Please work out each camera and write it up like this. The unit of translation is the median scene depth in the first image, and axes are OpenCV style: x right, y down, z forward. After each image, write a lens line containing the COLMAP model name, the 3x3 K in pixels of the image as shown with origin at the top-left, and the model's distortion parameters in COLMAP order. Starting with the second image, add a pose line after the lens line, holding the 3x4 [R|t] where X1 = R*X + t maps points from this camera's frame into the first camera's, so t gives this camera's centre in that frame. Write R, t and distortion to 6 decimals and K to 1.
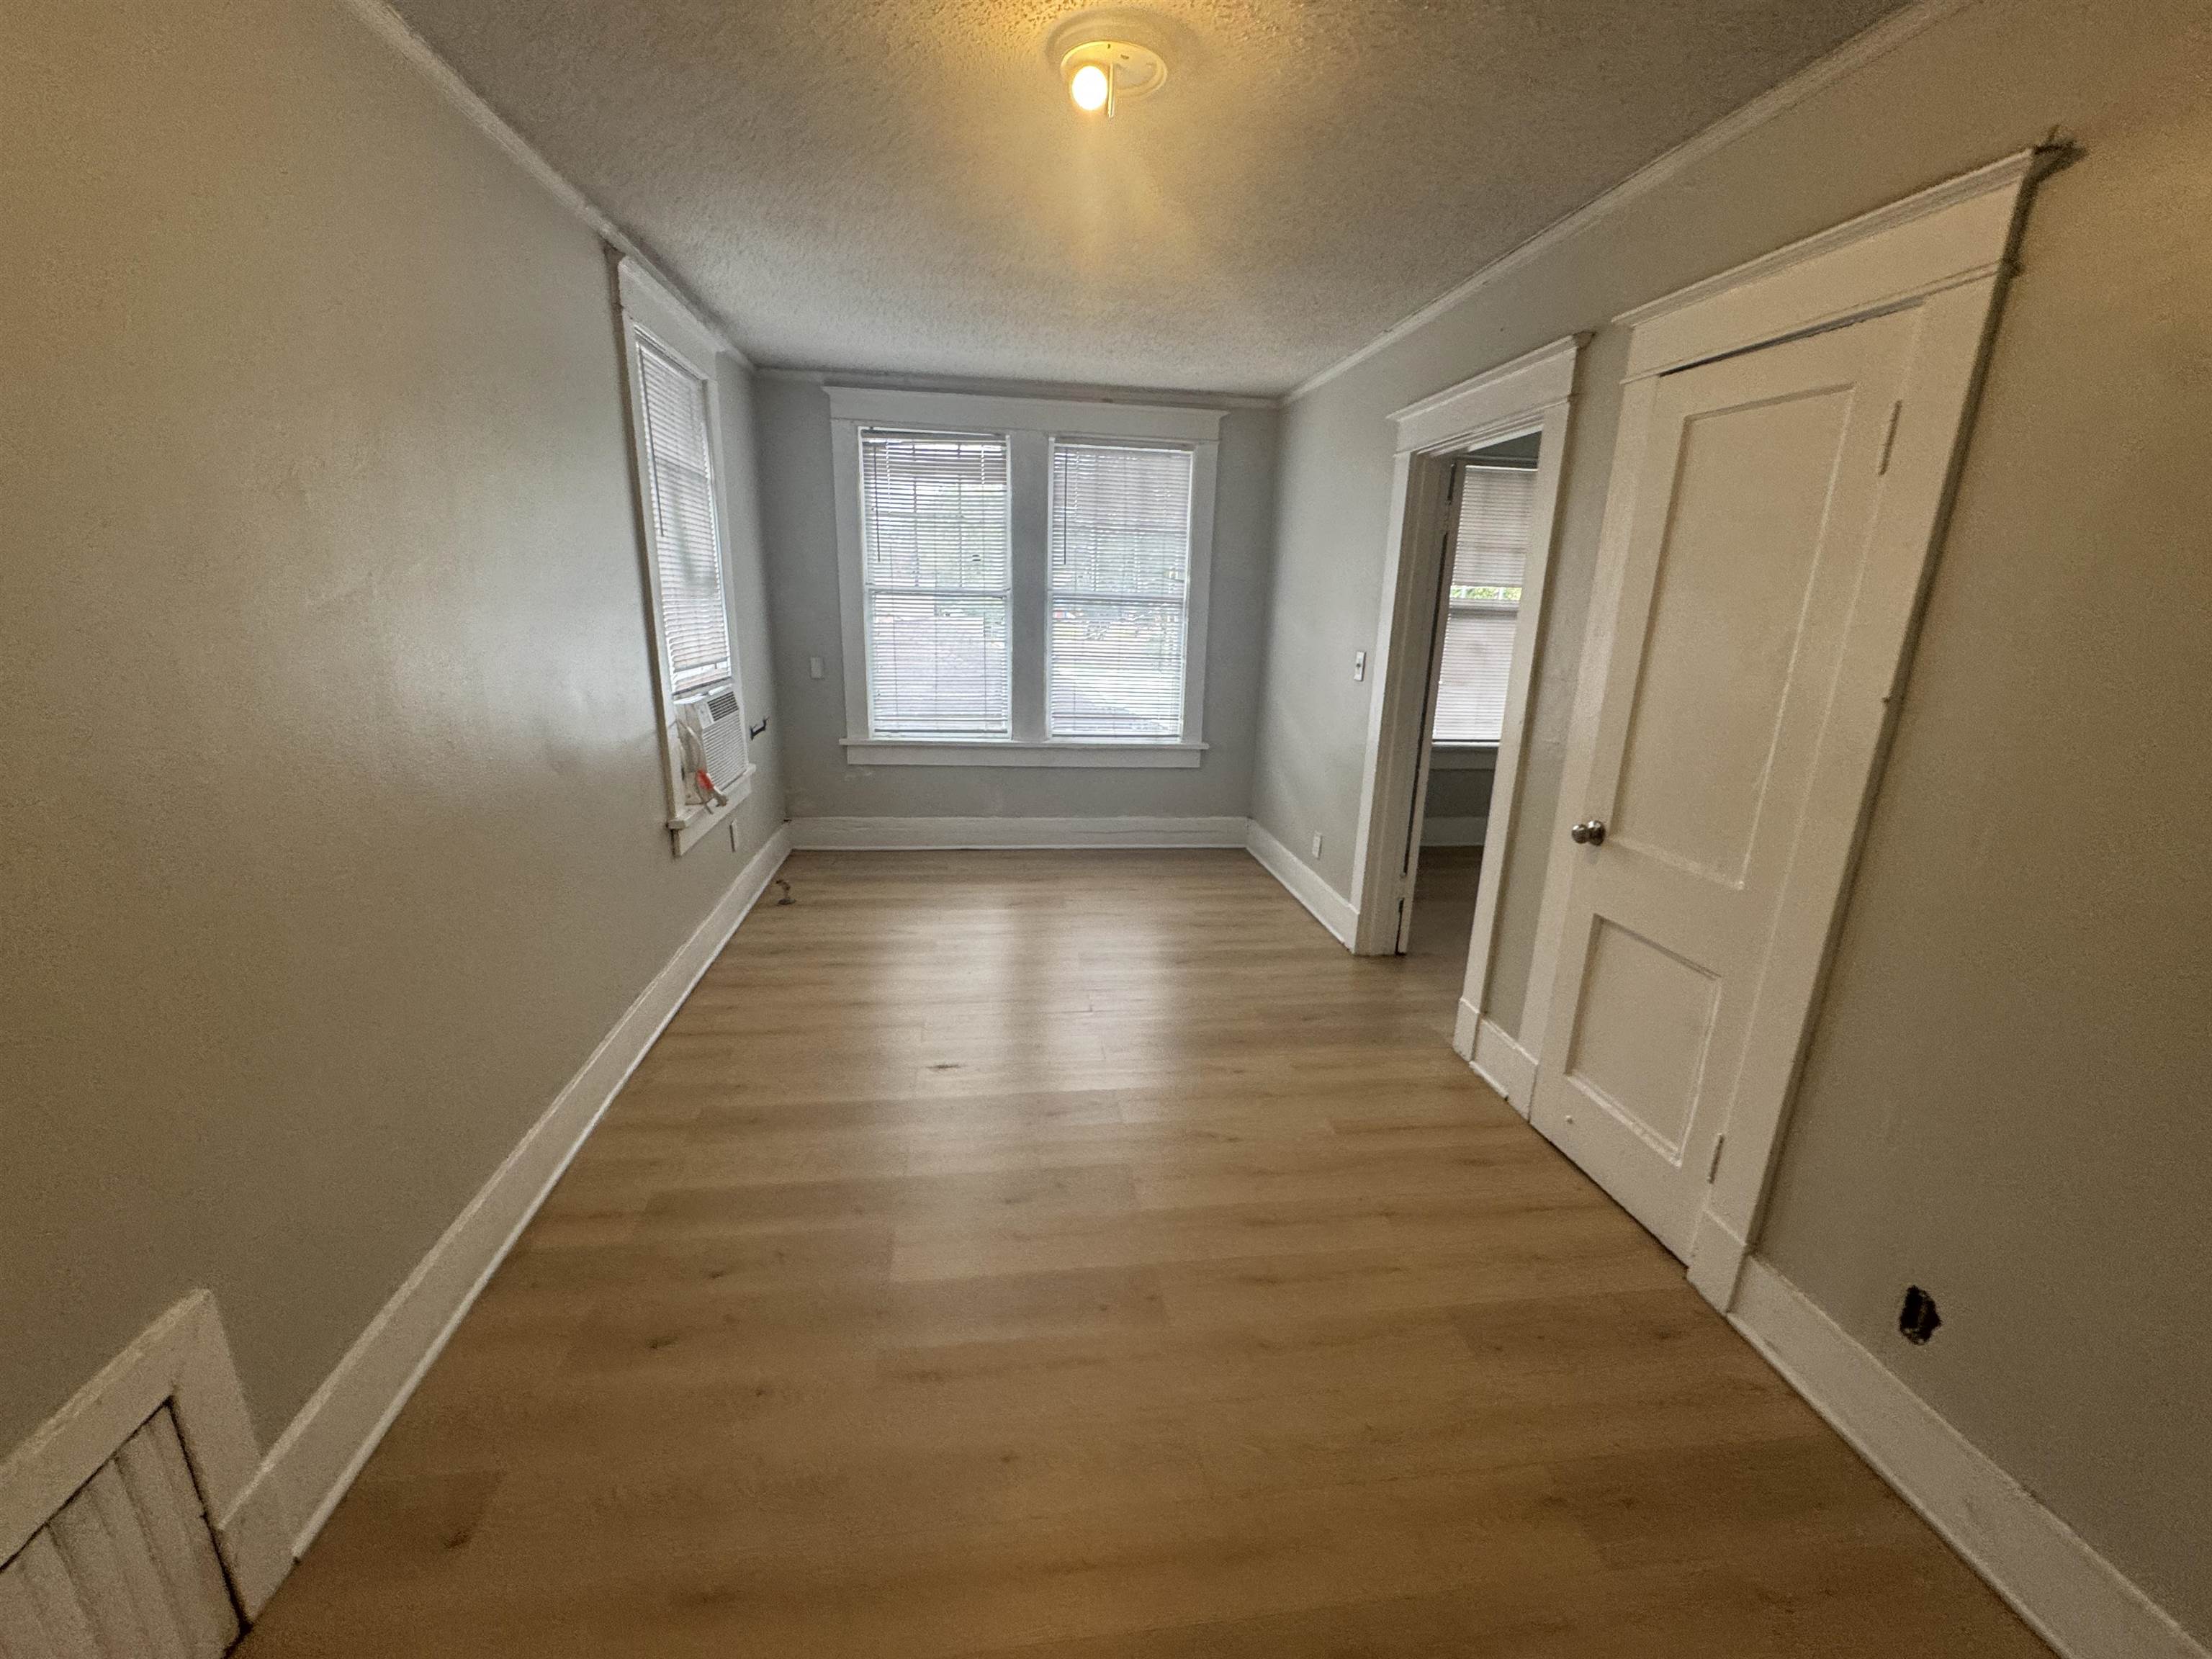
lens RADIAL K [[886.7, 0, 1106.0], [0, 886.7, 829.5], [0, 0, 1]] dist [-0.000914, 0.000026]
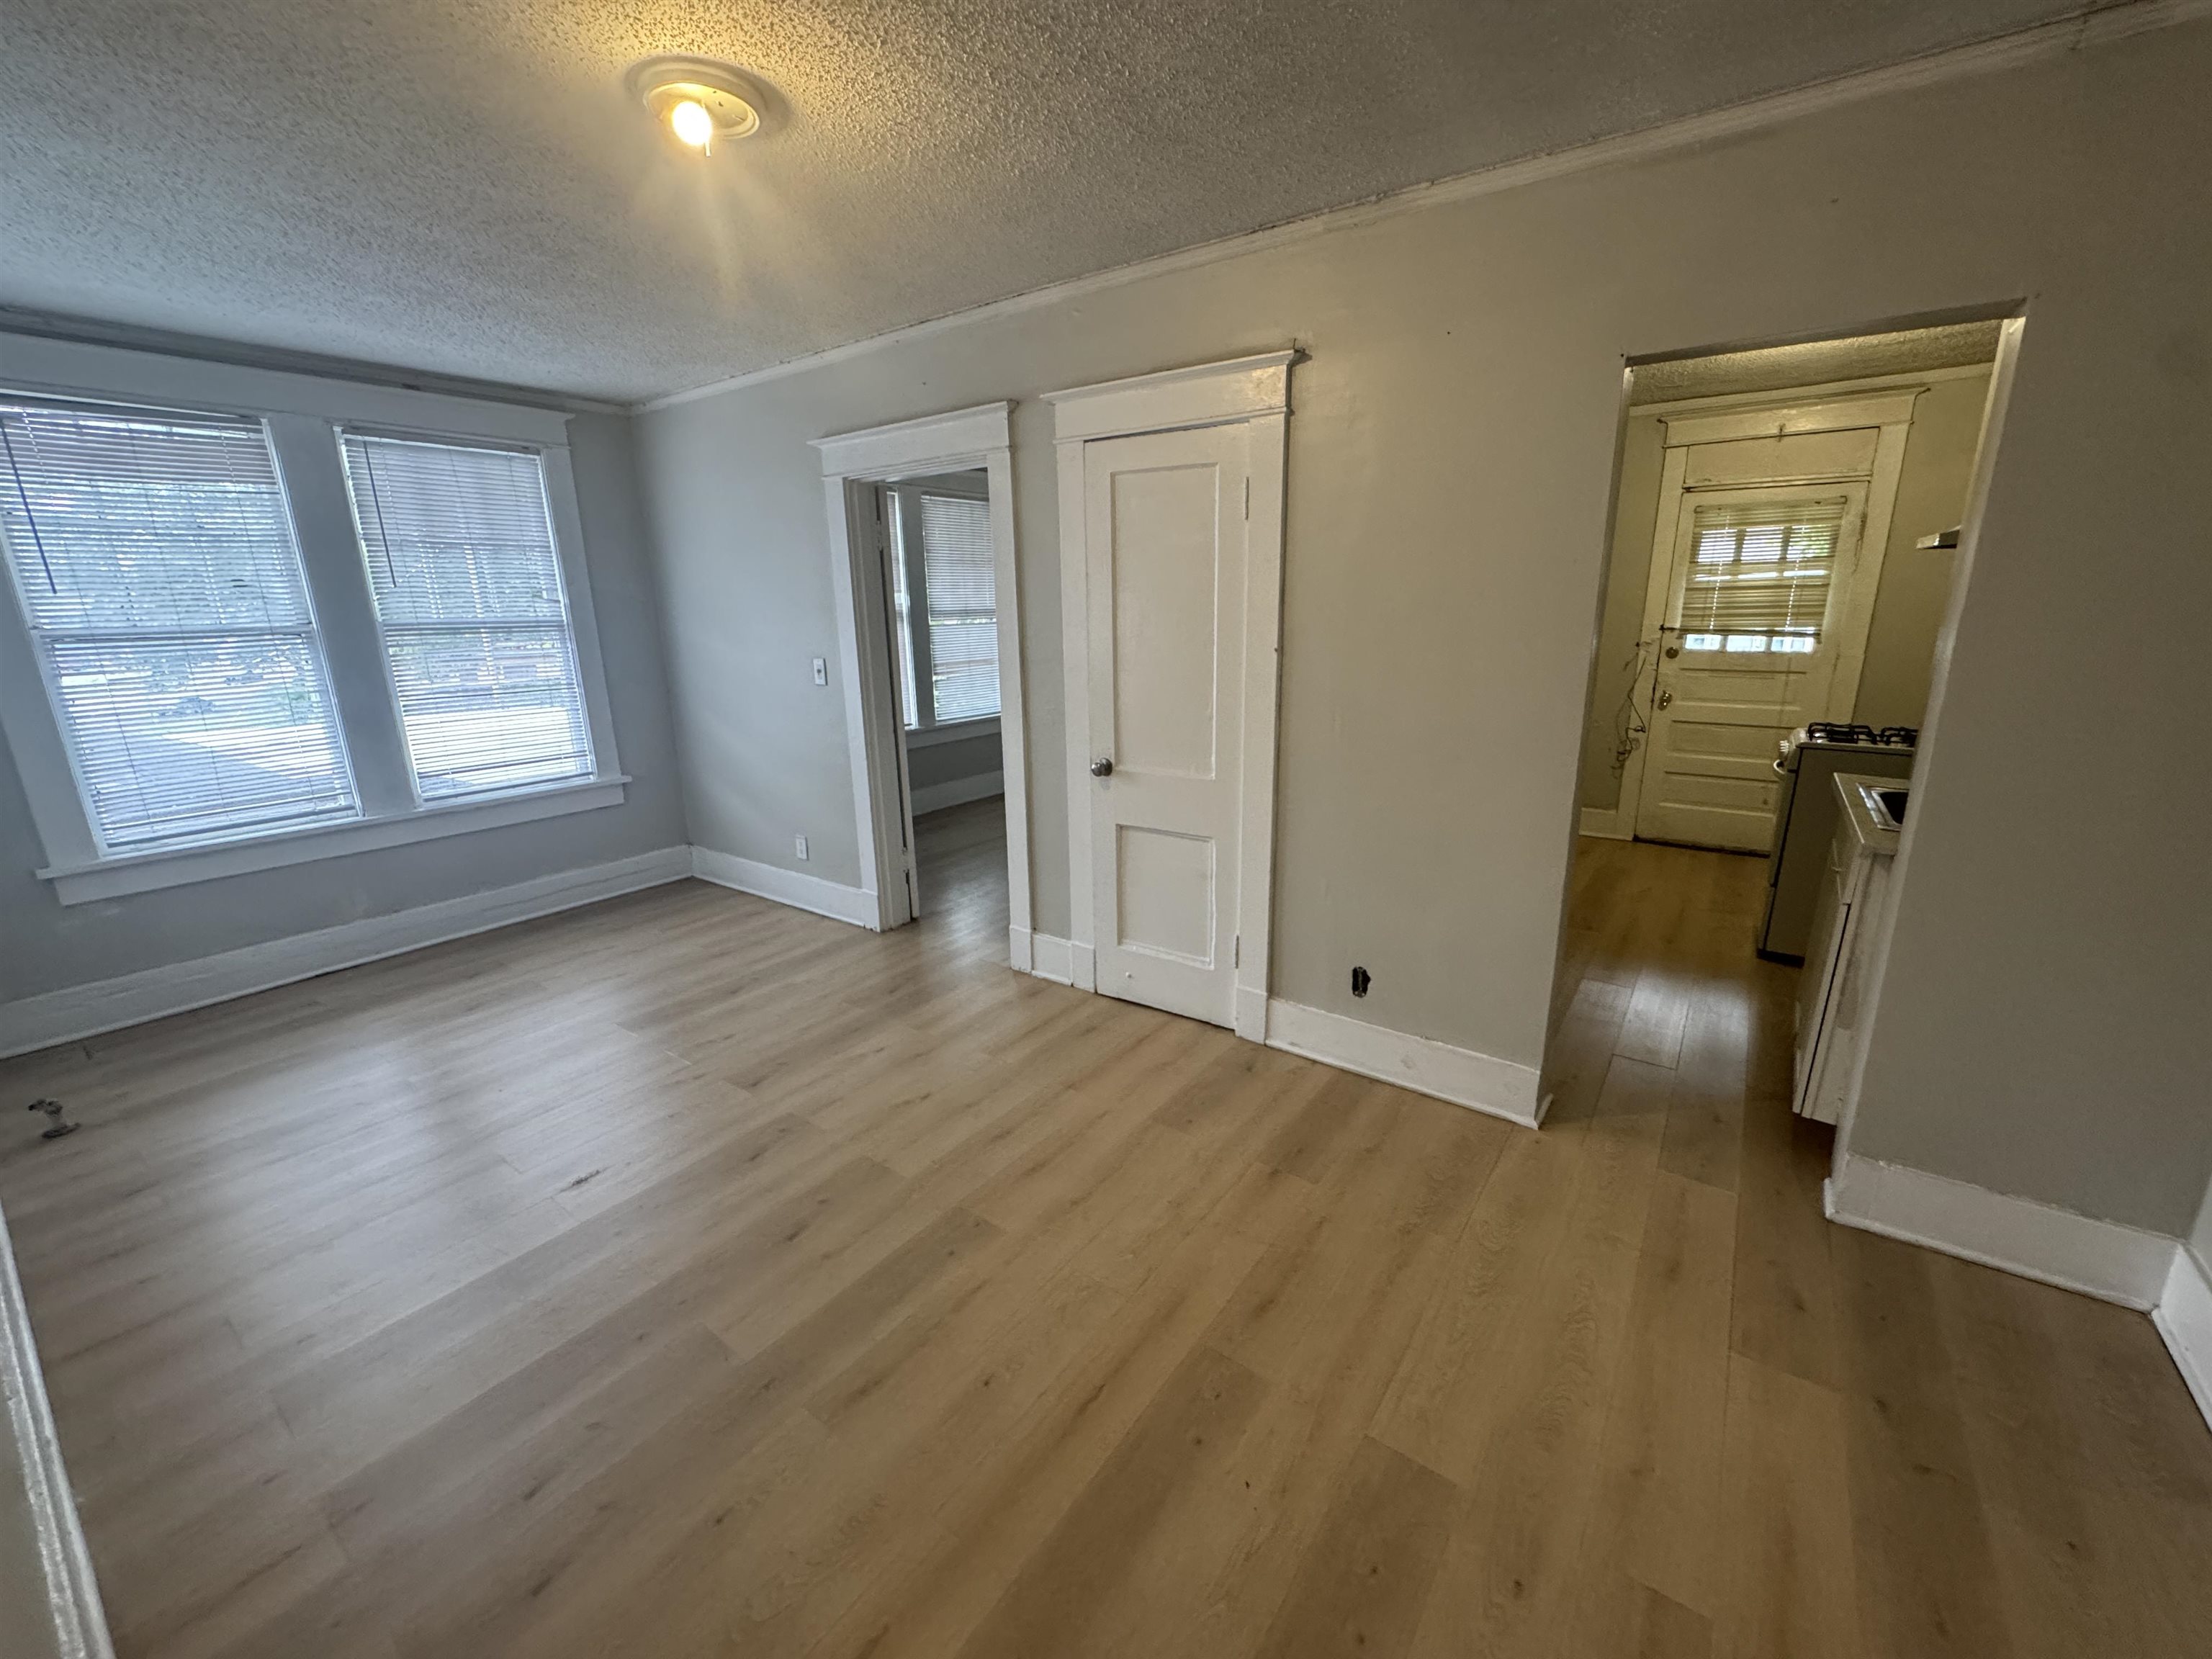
lens RADIAL K [[886.7, 0, 1106.0], [0, 886.7, 829.5], [0, 0, 1]] dist [-0.000914, 0.000026]
pose [[0.687510, -0.224447, 0.690619, -0.246976], [0.228938, 0.969529, 0.087184, -0.012559], [-0.689143, 0.098169, 0.717945, 0.008642]]
